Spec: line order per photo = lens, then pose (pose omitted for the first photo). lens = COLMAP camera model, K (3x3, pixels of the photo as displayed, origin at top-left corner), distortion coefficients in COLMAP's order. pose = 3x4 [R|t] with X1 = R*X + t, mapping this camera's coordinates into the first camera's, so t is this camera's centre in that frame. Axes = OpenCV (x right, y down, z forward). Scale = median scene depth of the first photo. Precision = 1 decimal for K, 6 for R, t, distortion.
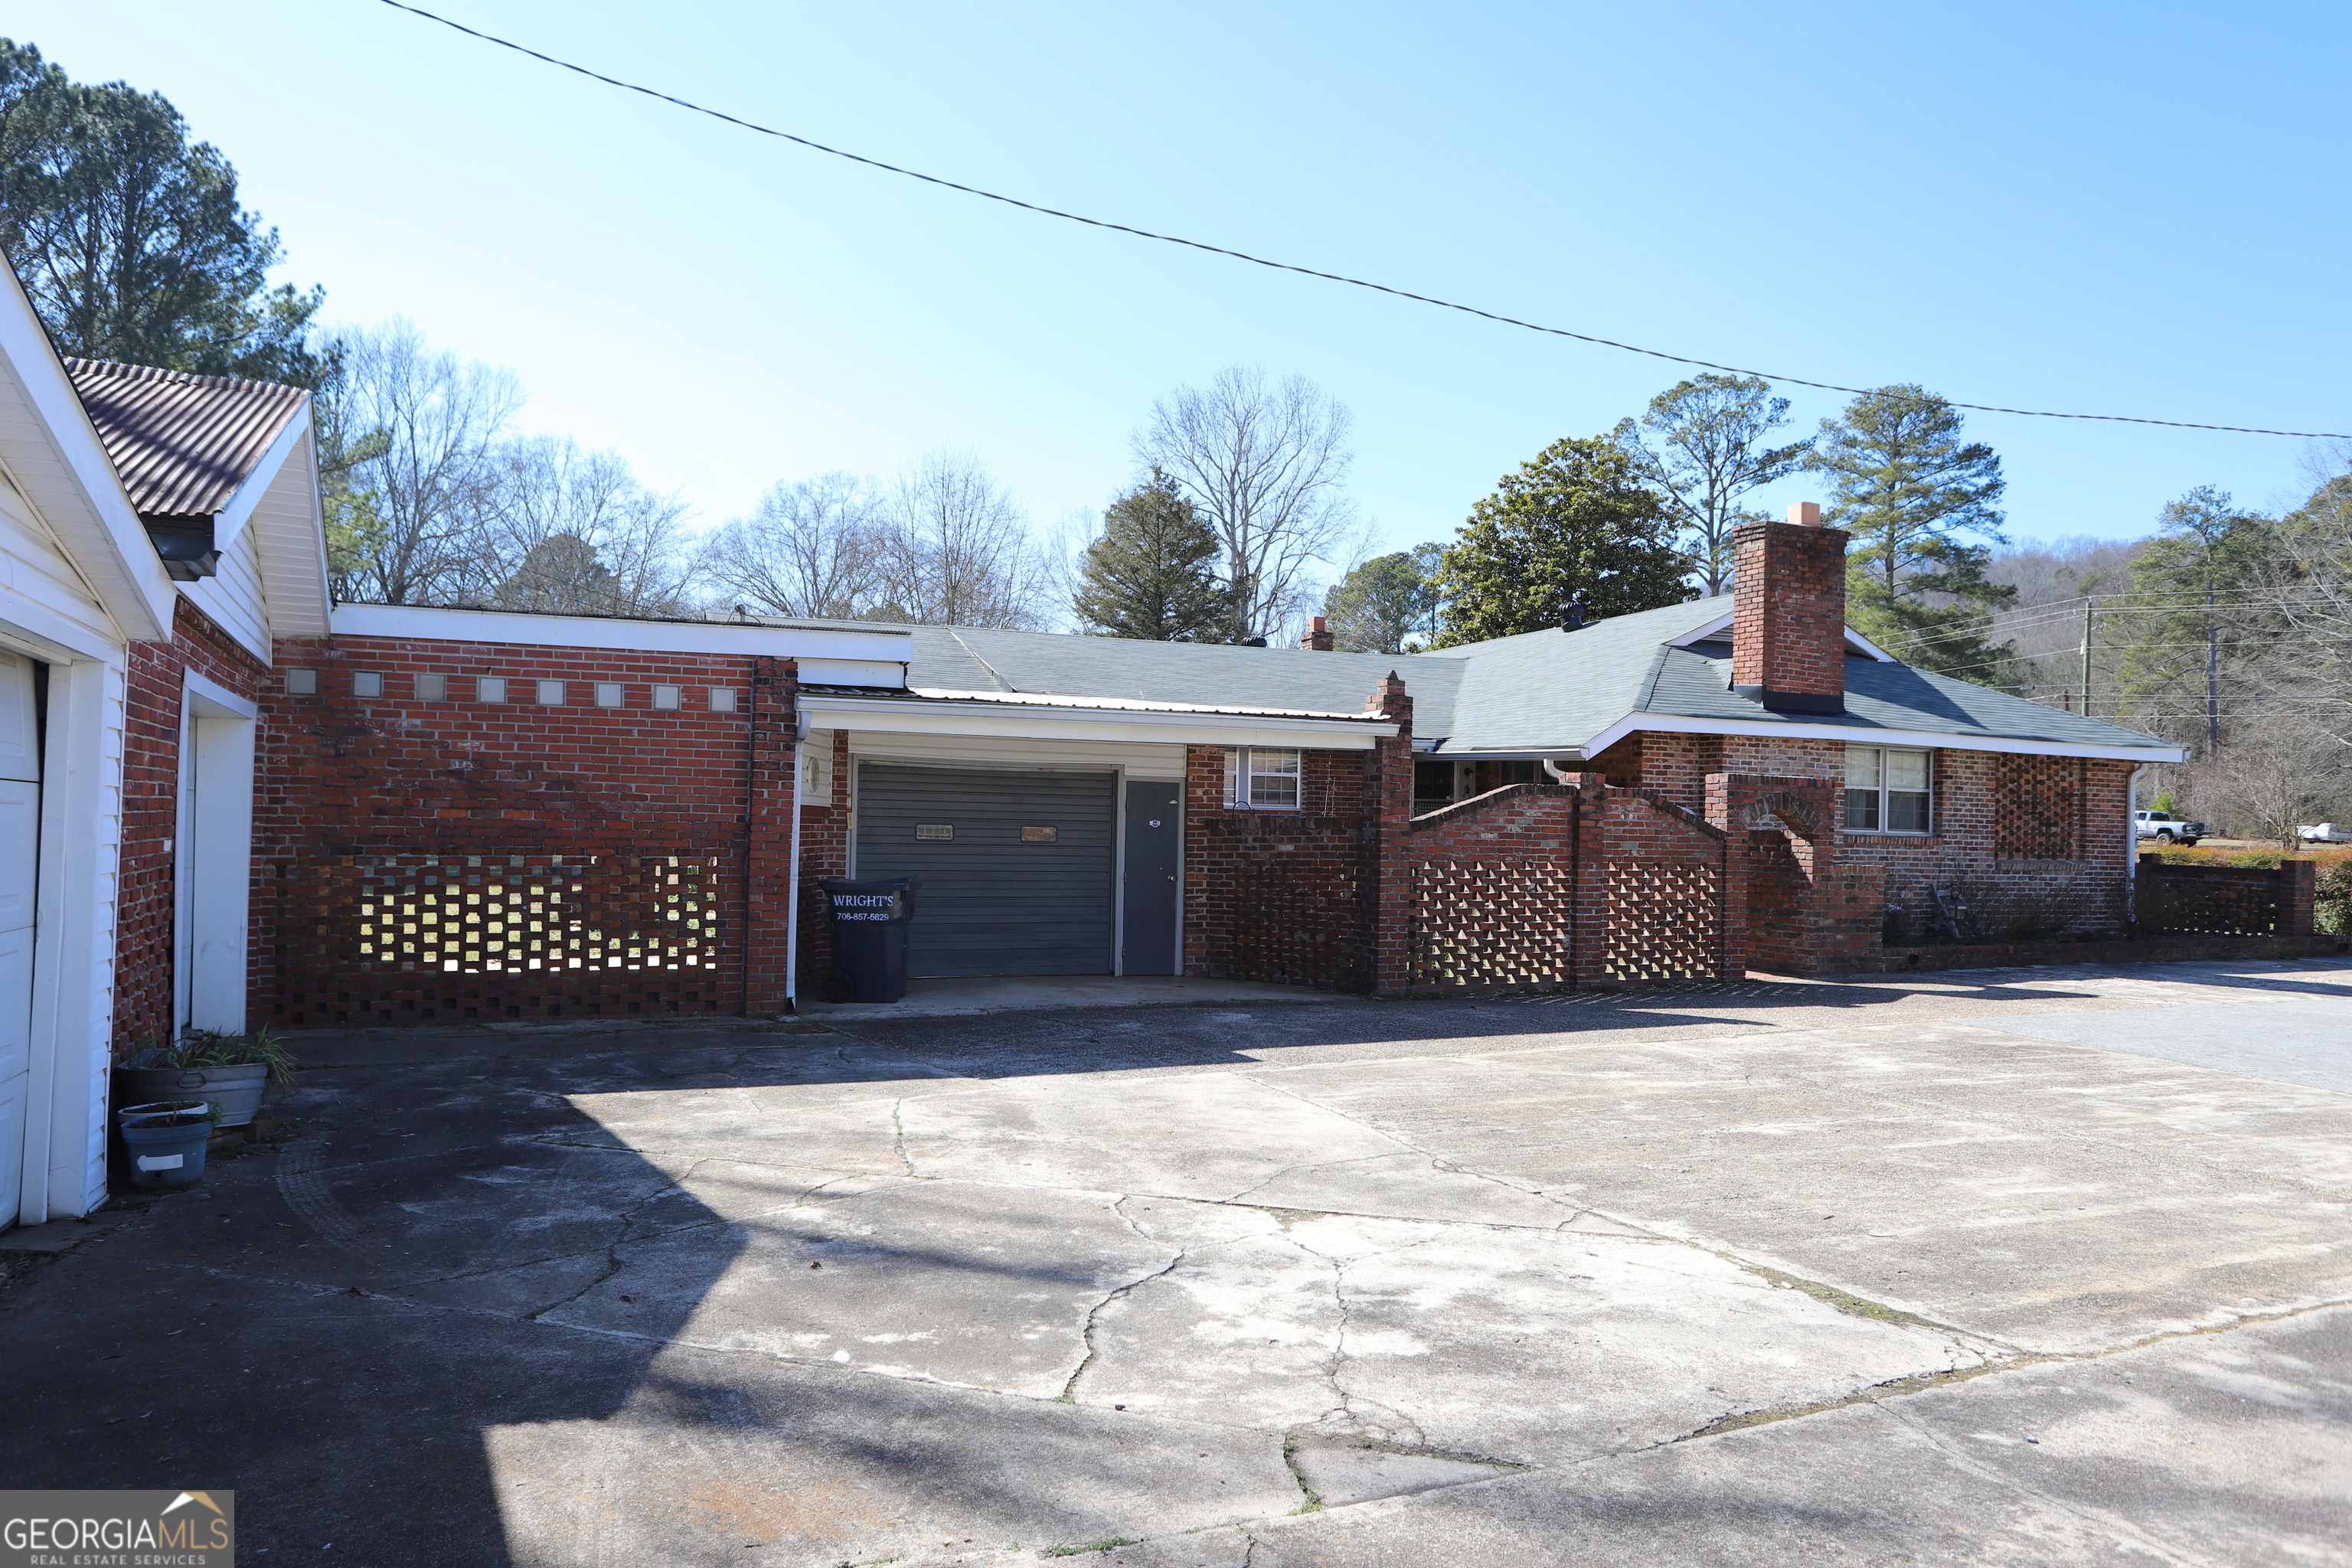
lens RADIAL K [[1580.1, 0, 1176.0], [0, 1580.1, 784.0], [0, 0, 1]] dist [-0.062698, 0.068022]
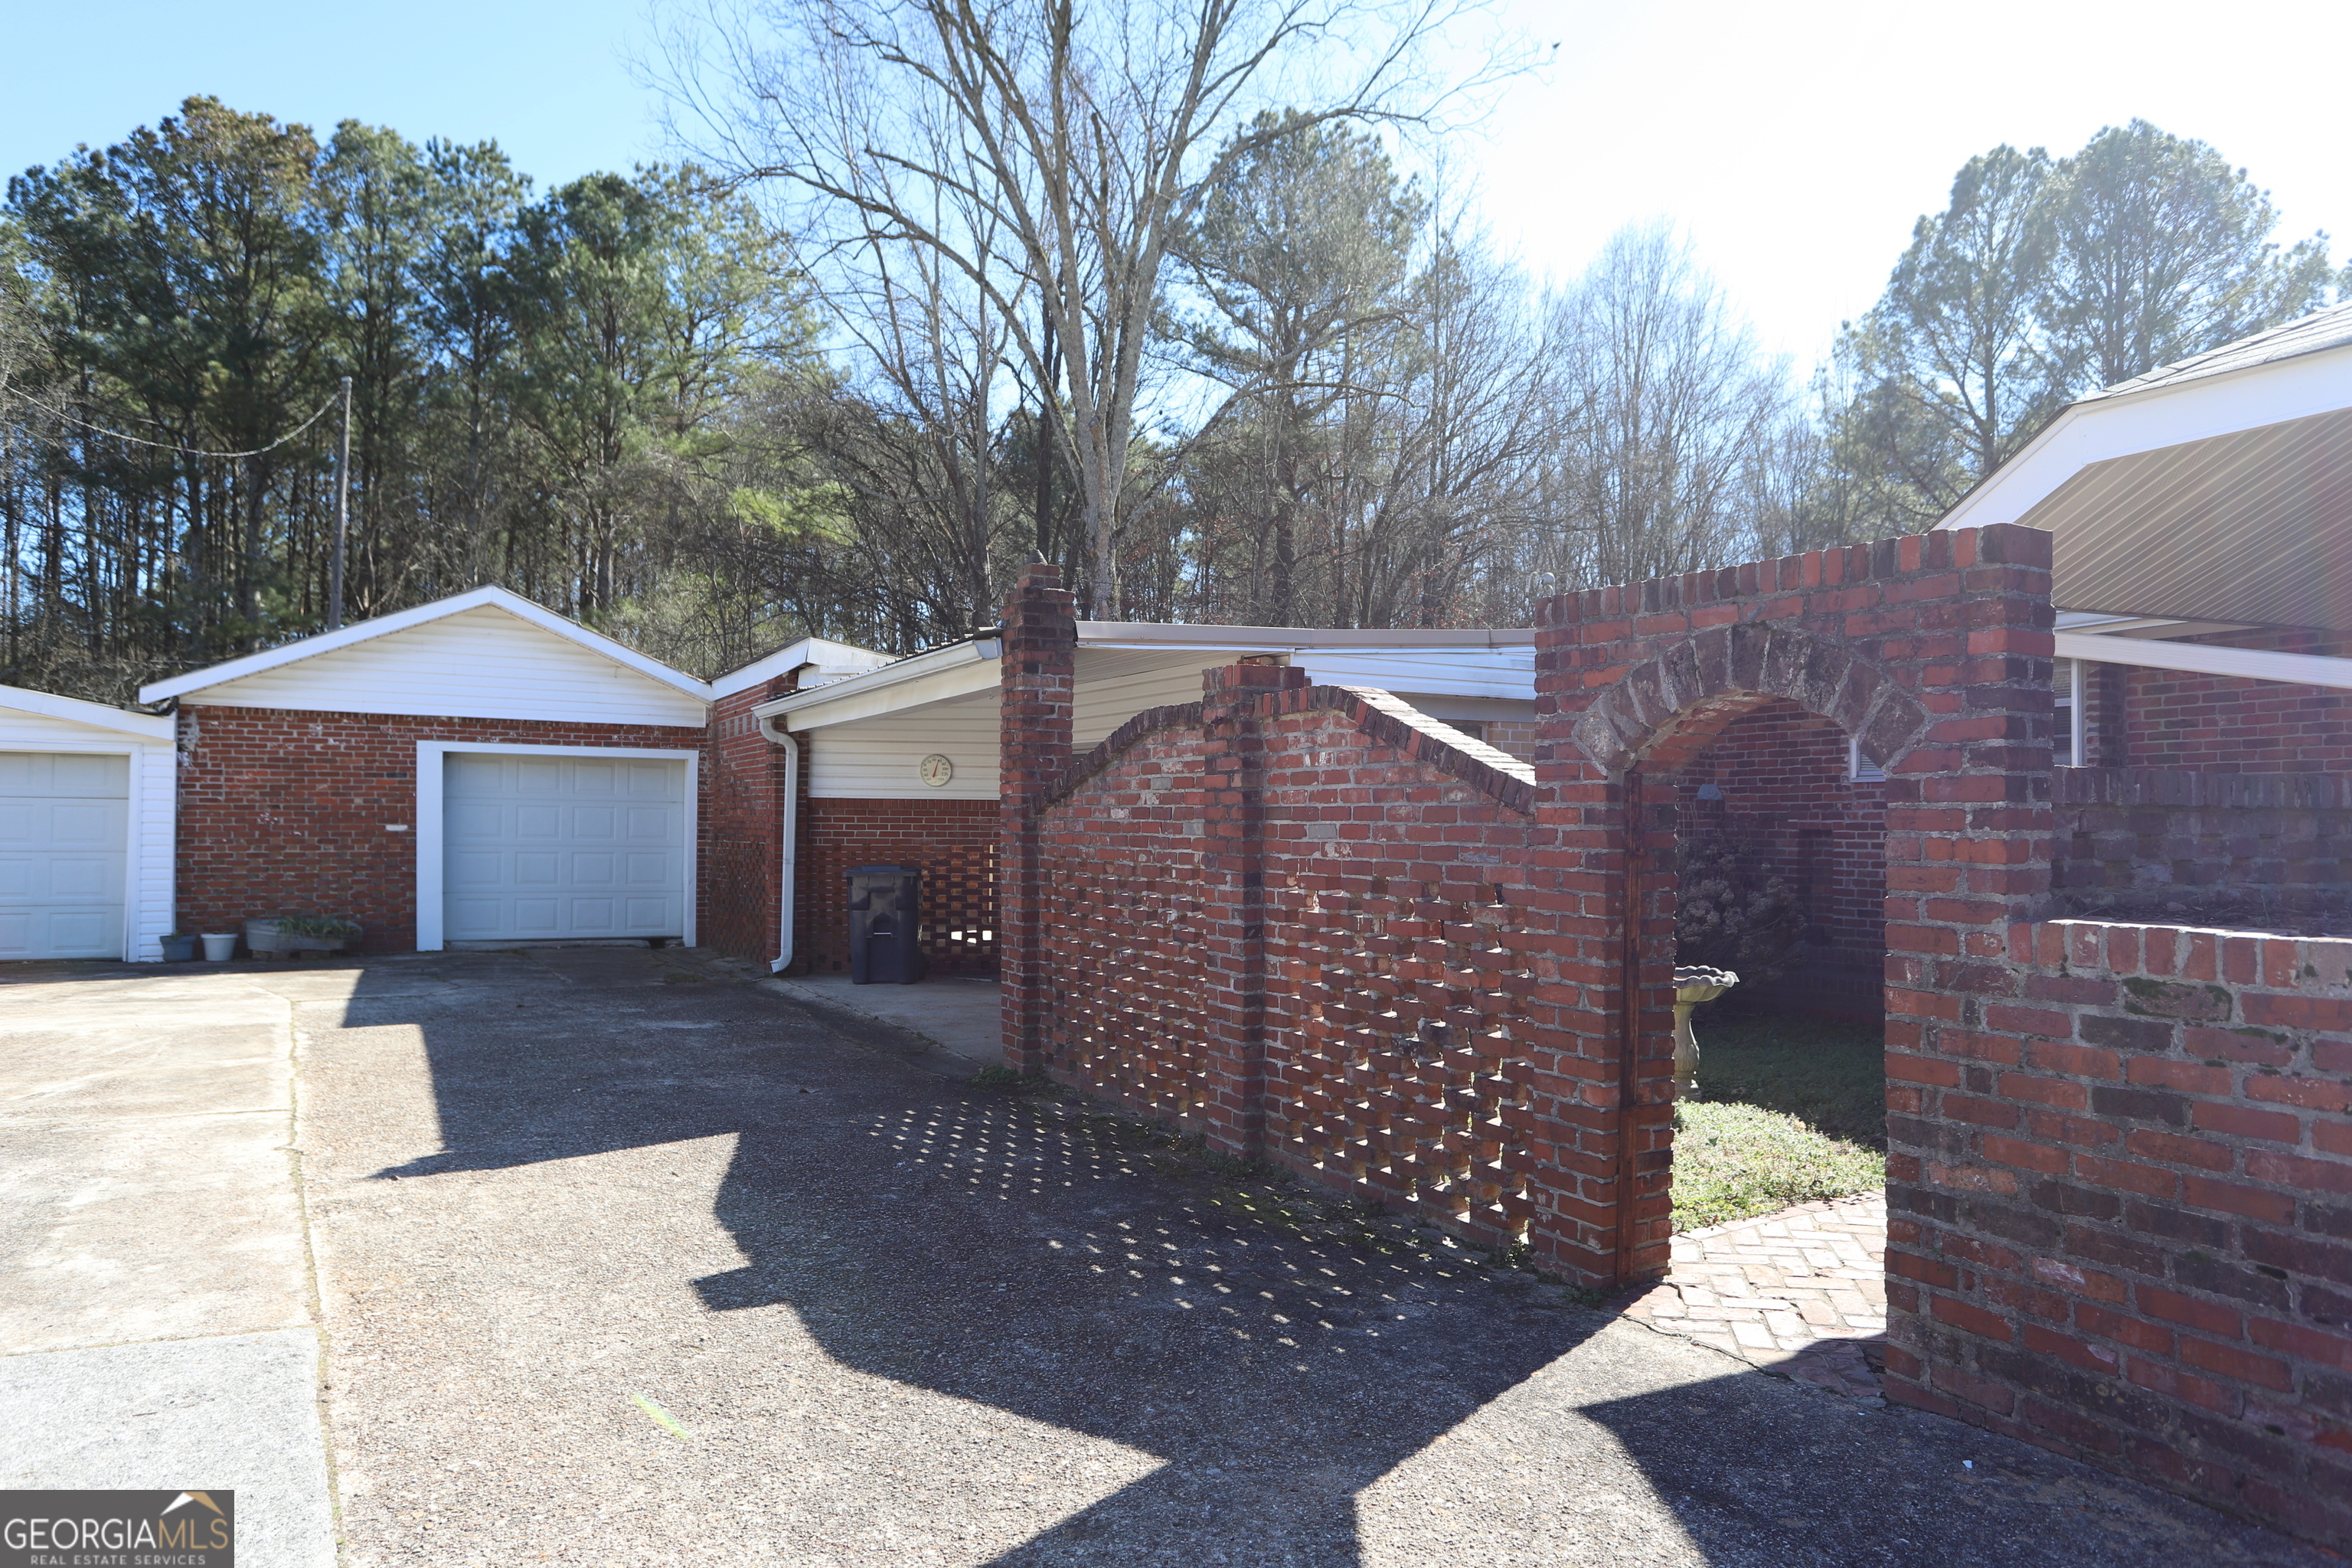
lens RADIAL K [[1432.5, 0, 1176.0], [0, 1432.5, 784.0], [0, 0, 1]] dist [-0.030510, 0.001843]
pose [[0.060729, -0.042263, -0.997259, 0.631554], [0.026303, 0.998824, -0.040728, 0.039823], [0.997808, -0.023758, 0.061770, 0.913364]]
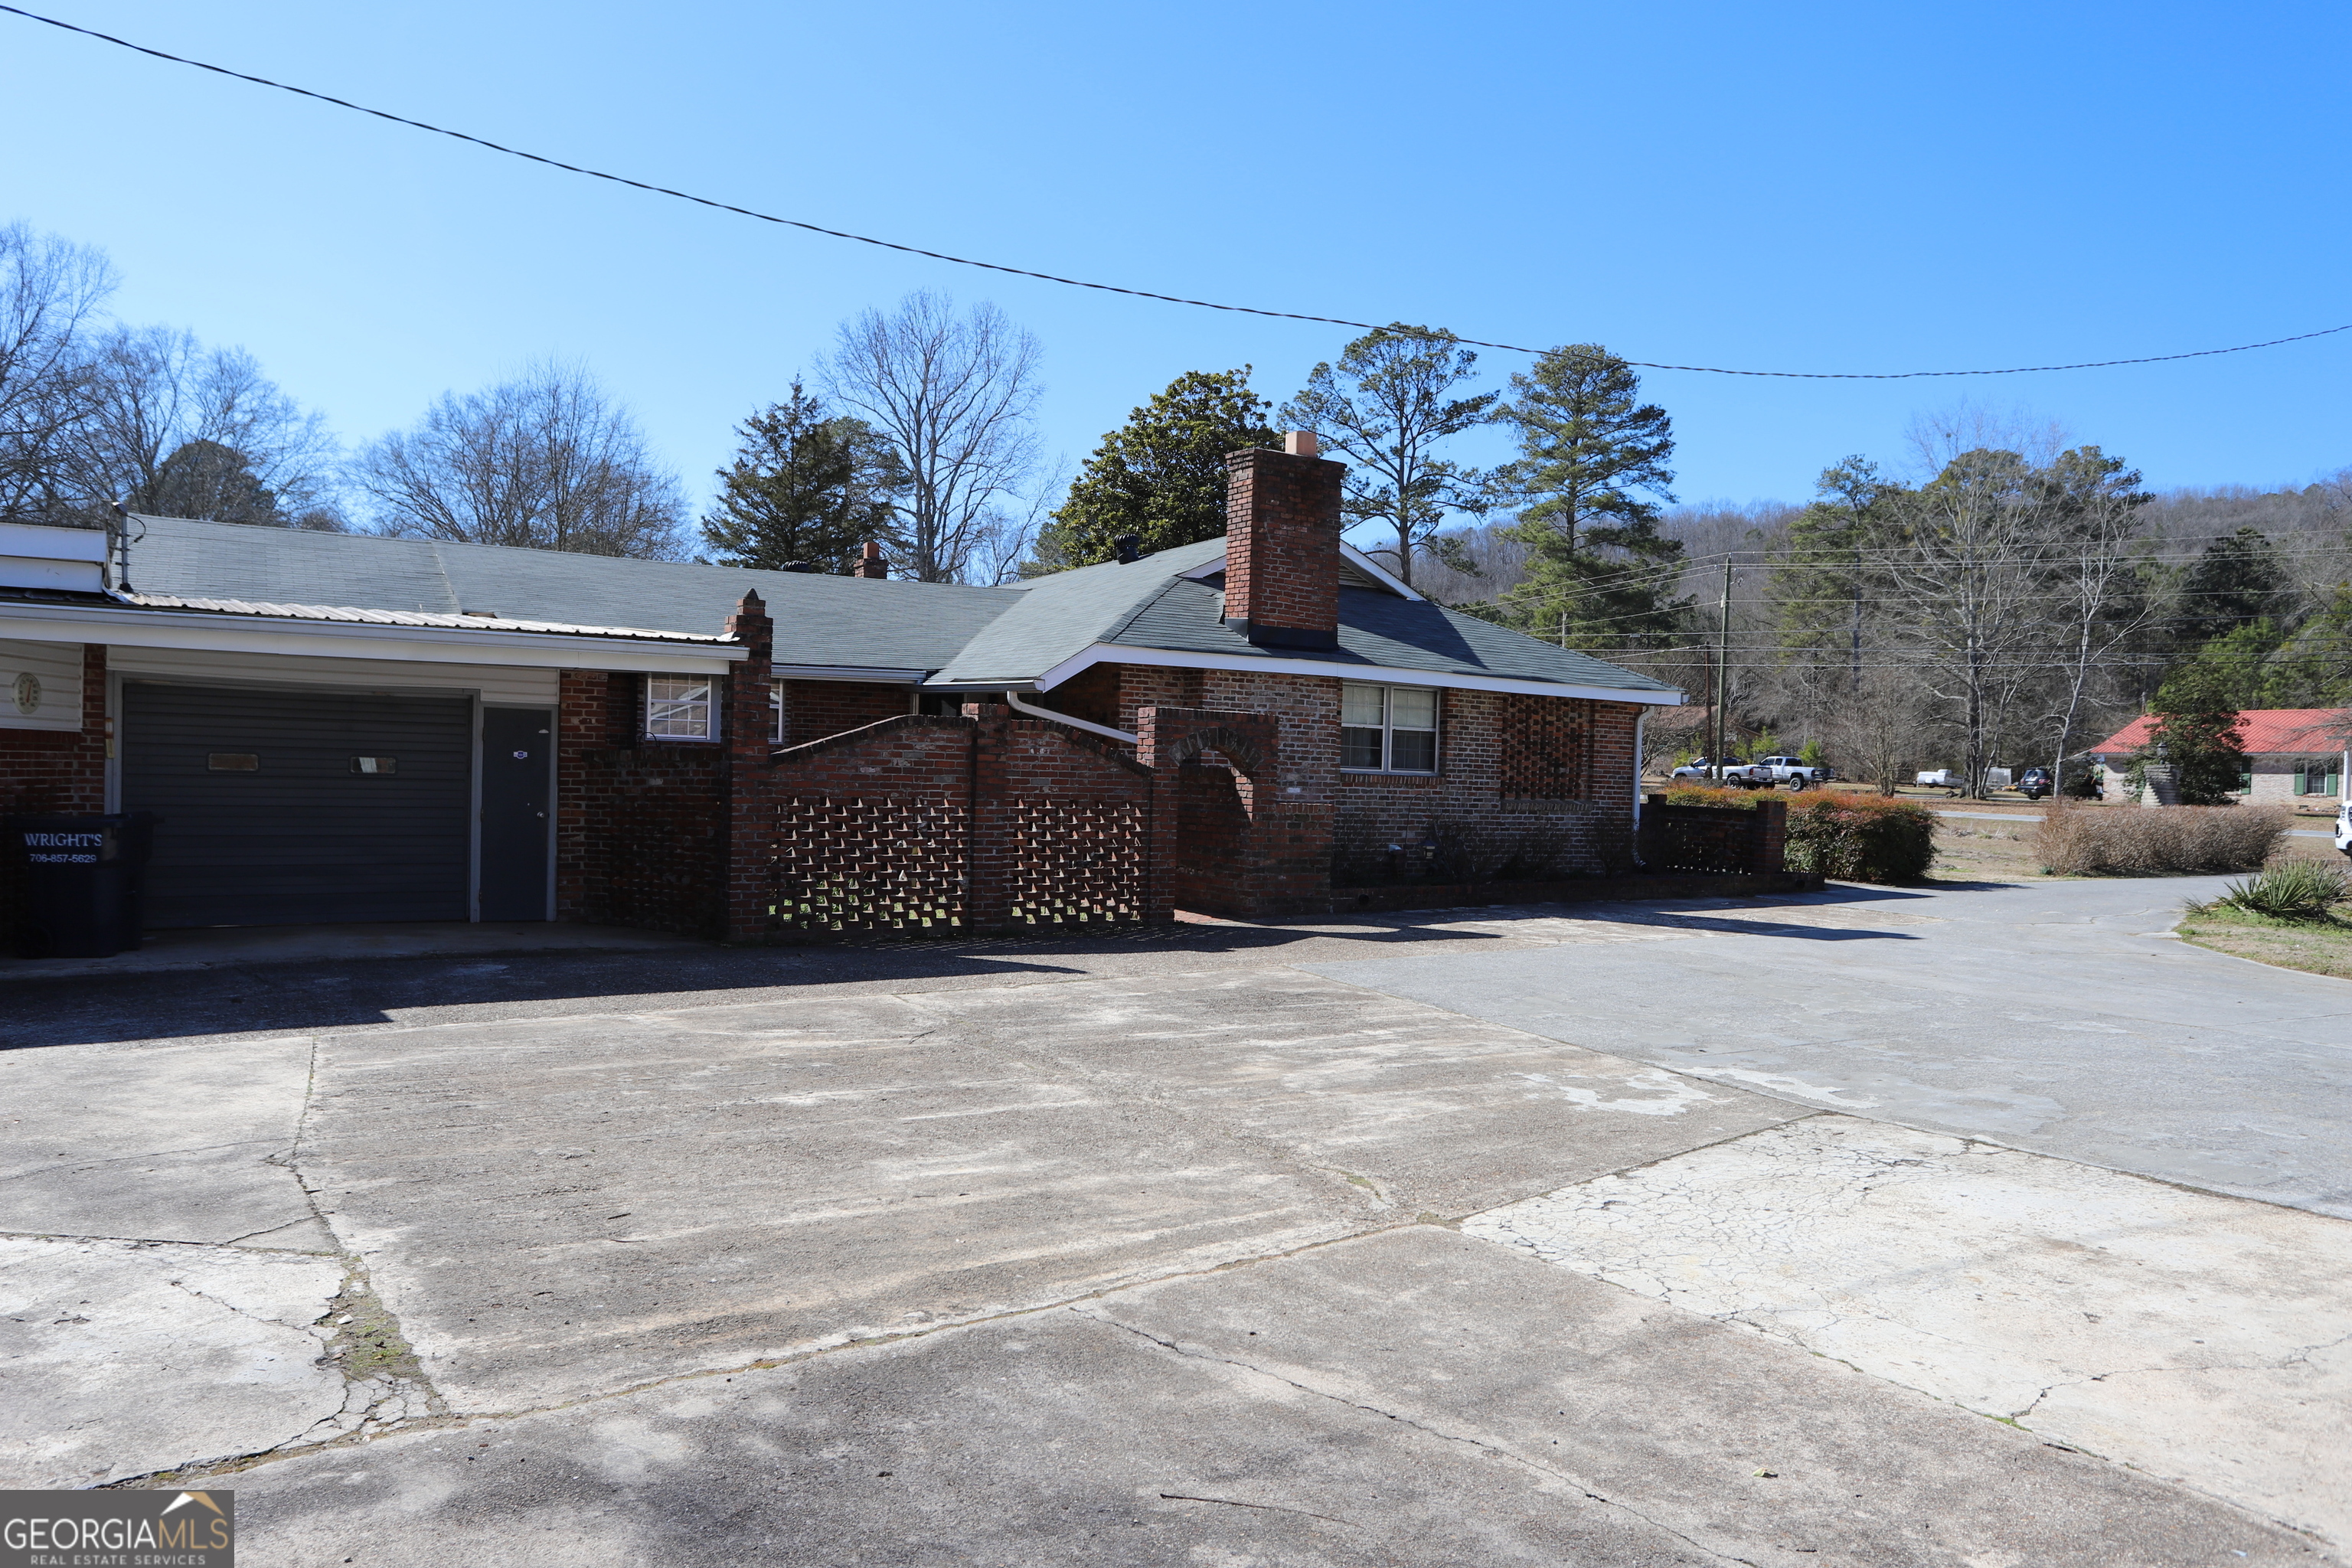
lens RADIAL K [[1580.1, 0, 1176.0], [0, 1580.1, 784.0], [0, 0, 1]] dist [-0.062698, 0.068022]
pose [[0.986288, 0.004770, 0.164965, 0.206020], [-0.011072, 0.999243, 0.037306, 0.004034], [-0.164662, -0.038621, 0.985594, 0.049288]]
